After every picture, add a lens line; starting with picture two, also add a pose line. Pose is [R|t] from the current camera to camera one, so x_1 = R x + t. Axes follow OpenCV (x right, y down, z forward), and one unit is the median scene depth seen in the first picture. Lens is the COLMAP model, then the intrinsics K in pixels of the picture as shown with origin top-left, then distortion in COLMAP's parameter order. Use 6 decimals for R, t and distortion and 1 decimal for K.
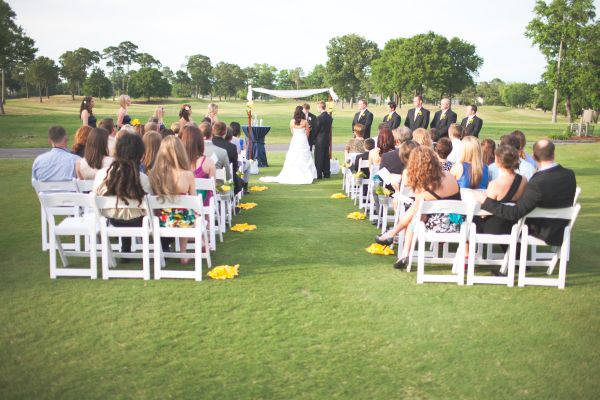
lens RADIAL K [[578.0, 0, 300.0], [0, 578.0, 200.0], [0, 0, 1]] dist [-0.086696, 0.075761]
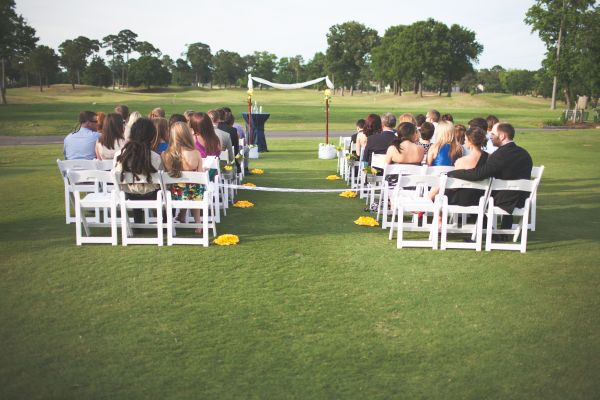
lens RADIAL K [[578.0, 0, 300.0], [0, 578.0, 200.0], [0, 0, 1]] dist [-0.086696, 0.075761]
pose [[0.999991, -0.004086, -0.001257, 0.011667], [0.004111, 0.999780, 0.020557, 0.021327], [0.001173, -0.020562, 0.999788, -0.128903]]
